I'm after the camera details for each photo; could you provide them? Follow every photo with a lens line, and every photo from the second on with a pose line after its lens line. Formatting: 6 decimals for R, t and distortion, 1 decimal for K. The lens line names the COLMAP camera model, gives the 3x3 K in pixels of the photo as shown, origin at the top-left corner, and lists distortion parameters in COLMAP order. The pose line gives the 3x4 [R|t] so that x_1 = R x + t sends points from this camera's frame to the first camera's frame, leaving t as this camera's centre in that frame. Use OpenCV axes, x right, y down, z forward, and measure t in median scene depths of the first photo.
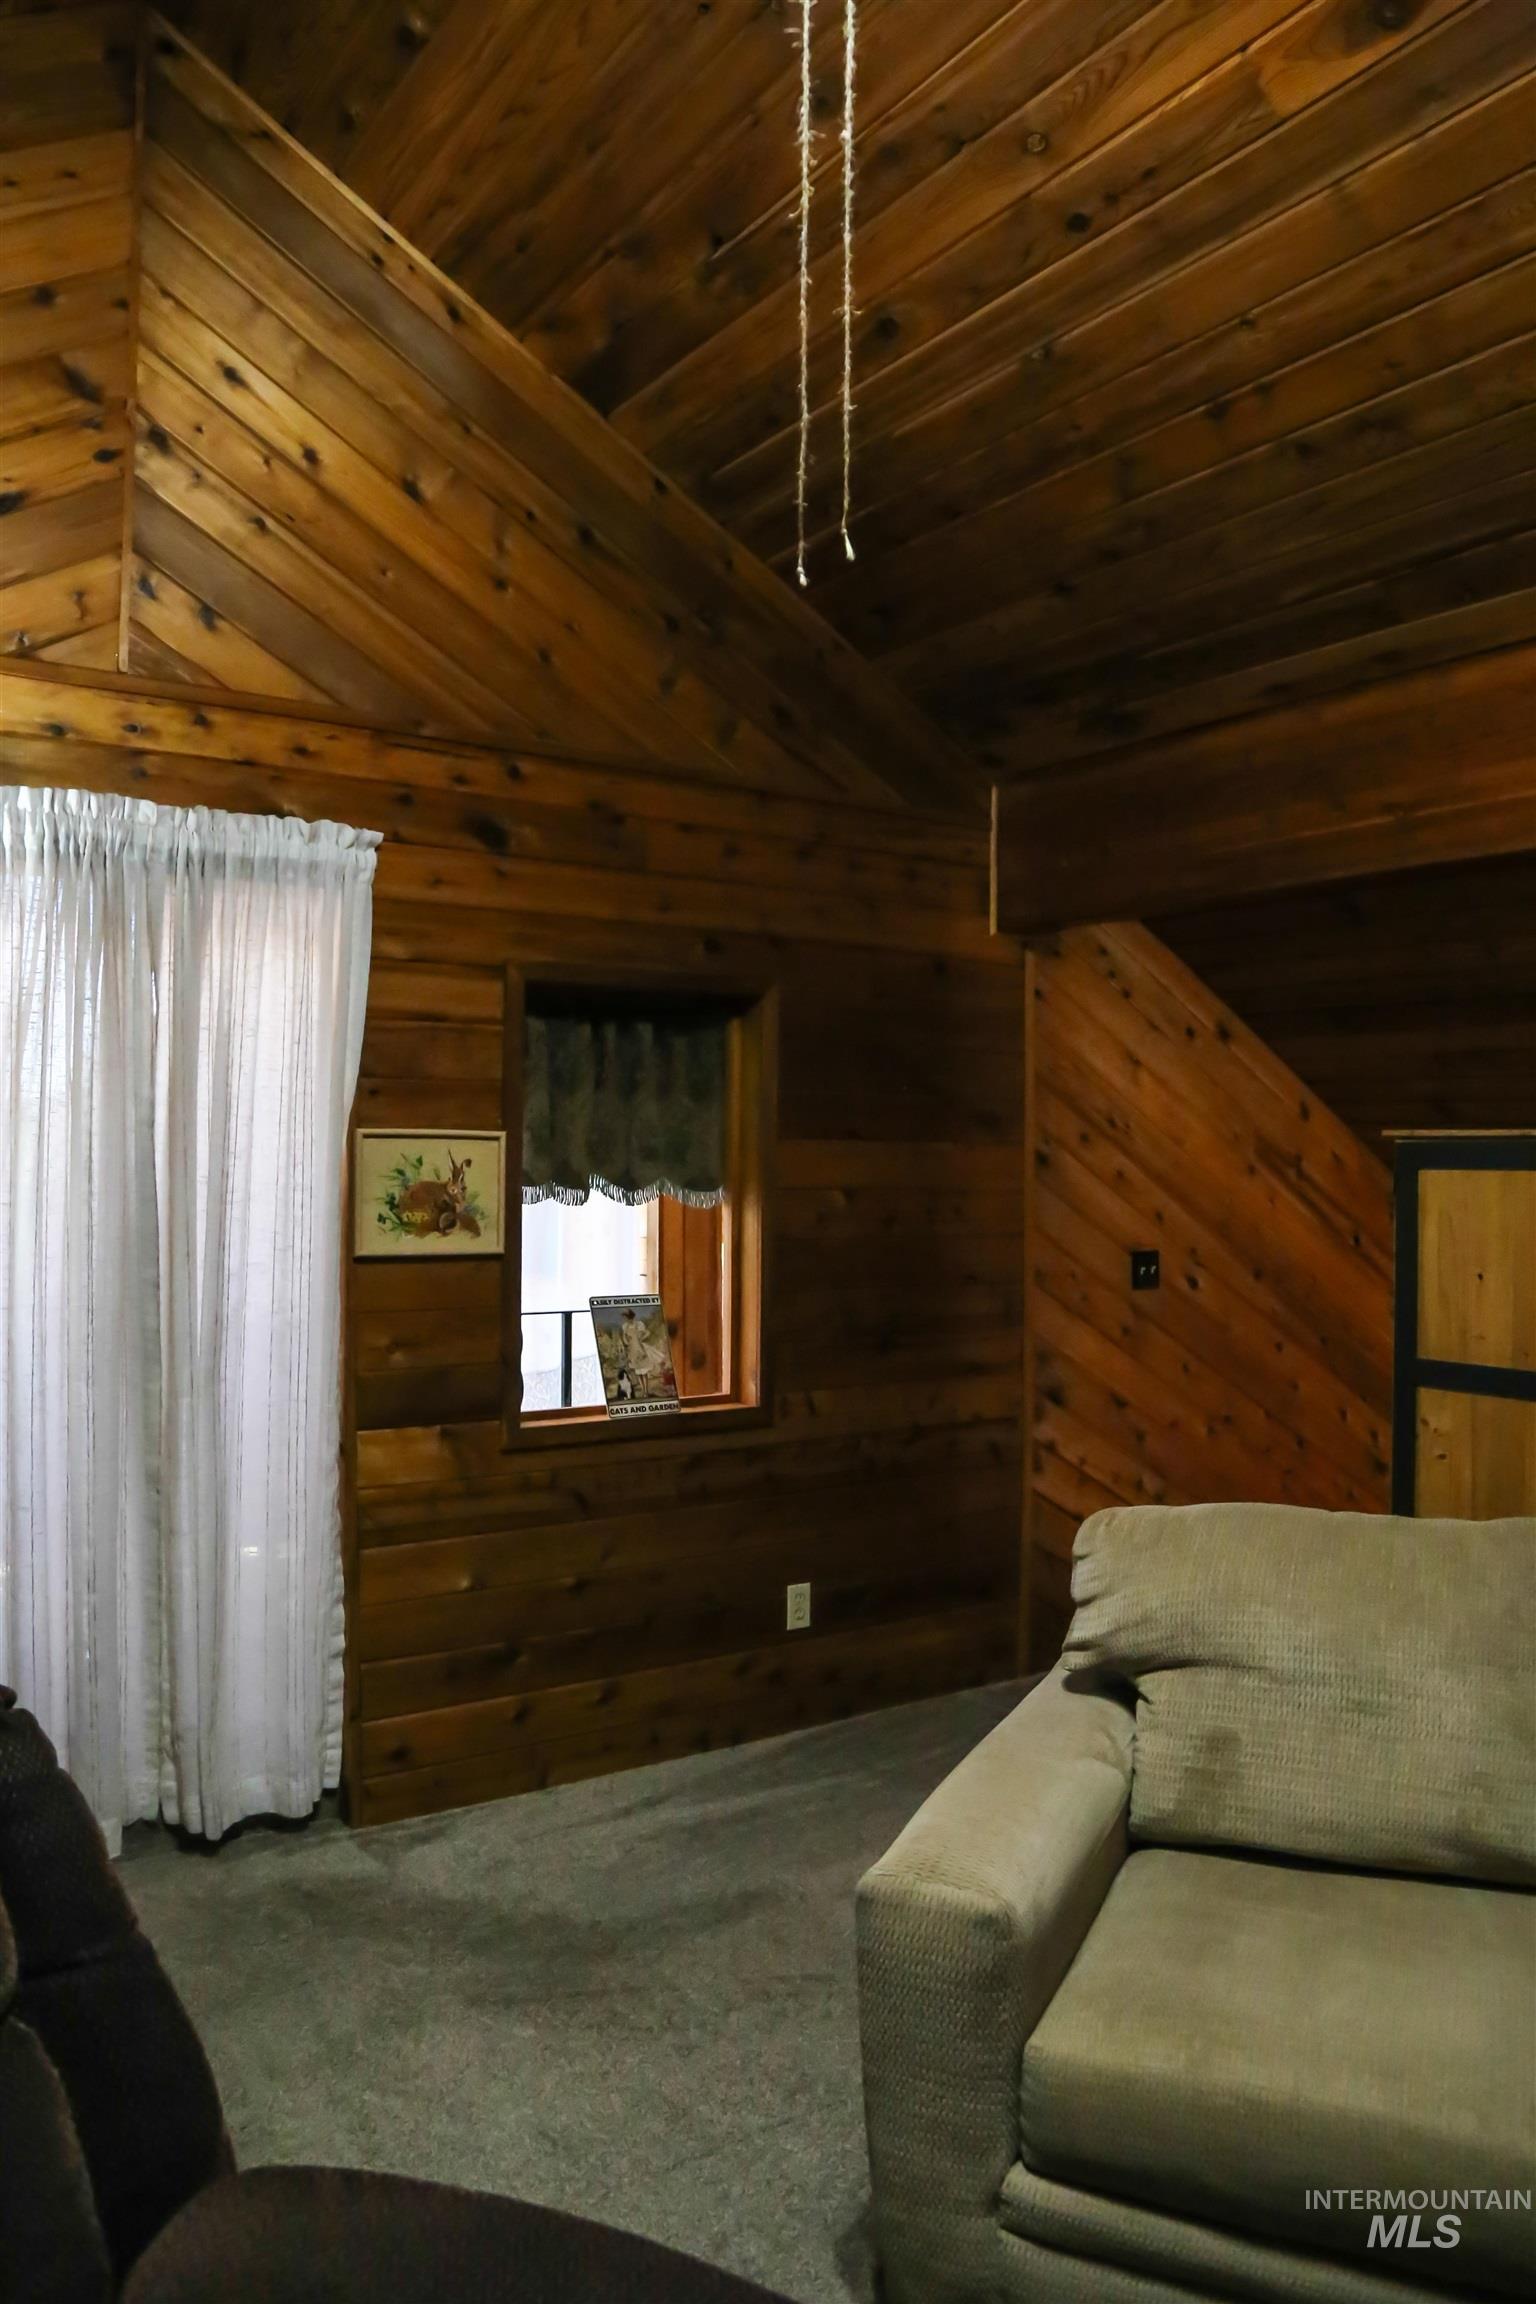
lens RADIAL K [[1642.6, 0, 768.0], [0, 1642.6, 1152.0], [0, 0, 1]] dist [-0.130455, 0.087009]
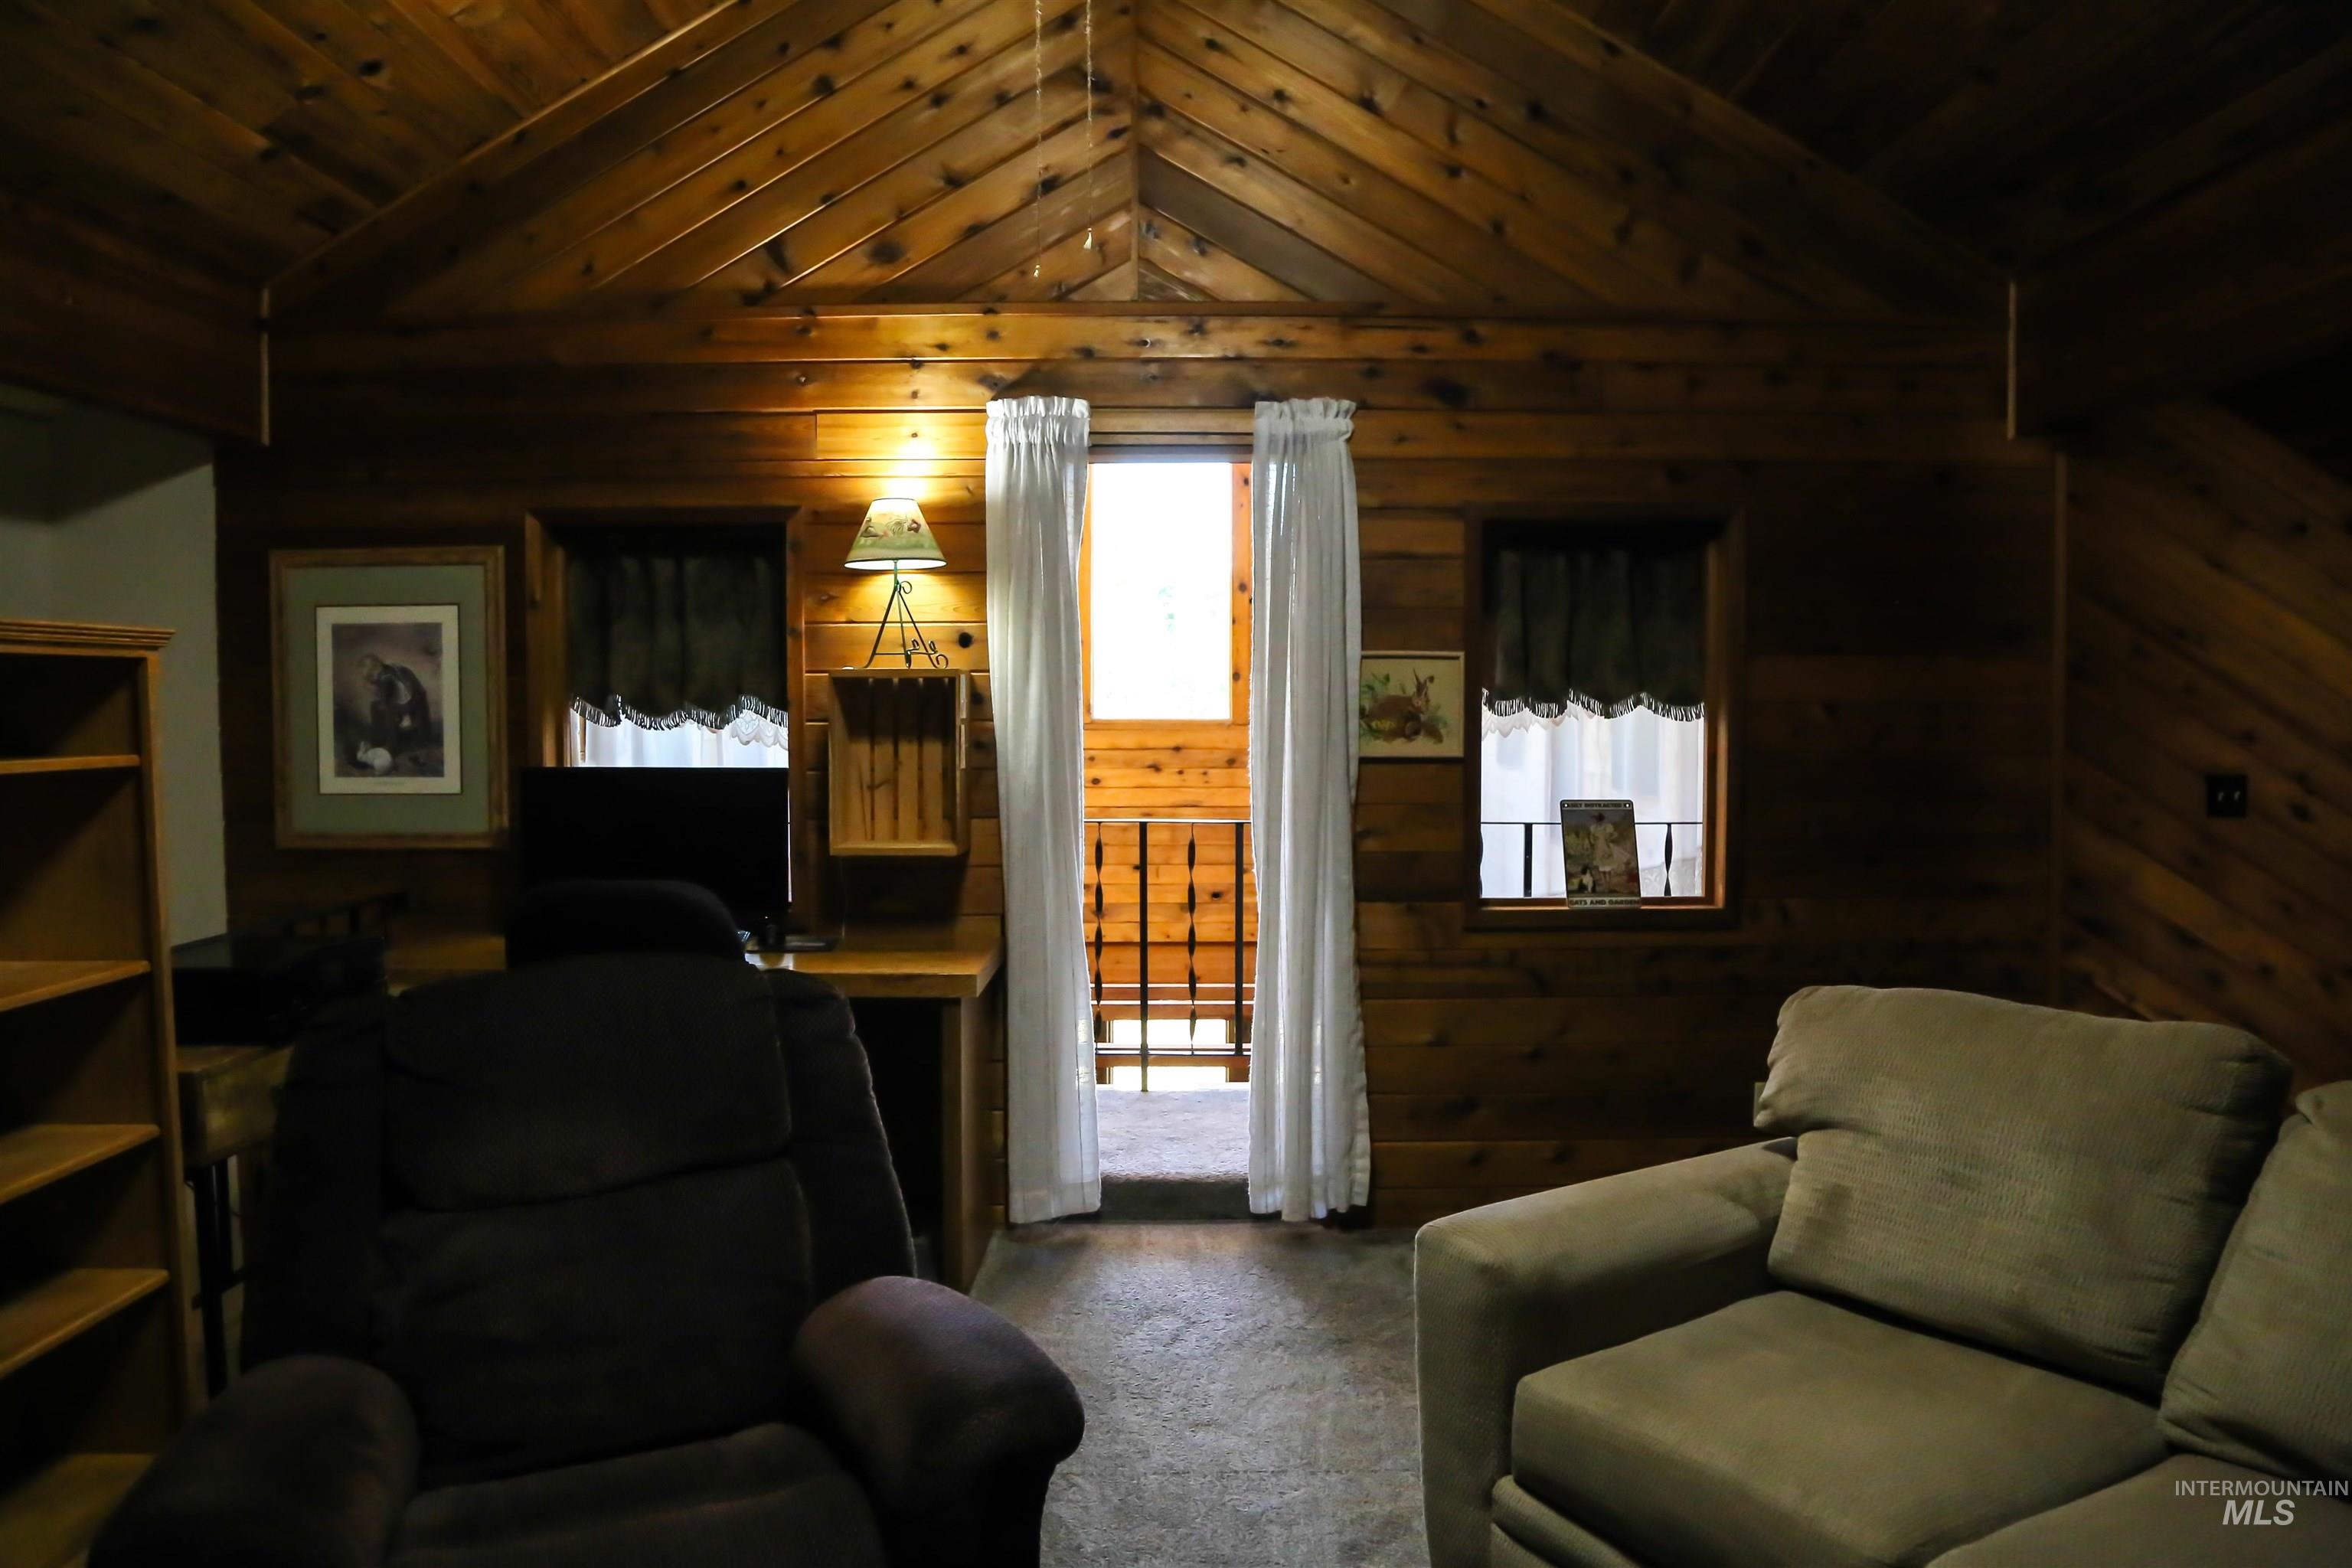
lens RADIAL K [[1676.8, 0, 1178.7], [0, 1676.8, 794.6], [0, 0, 1]] dist [-0.130455, 0.087009]
pose [[0.821853, 0.019879, -0.569353, 0.342937], [0.011172, 0.998636, 0.050994, 0.025706], [0.569591, -0.048271, 0.820510, -0.081966]]
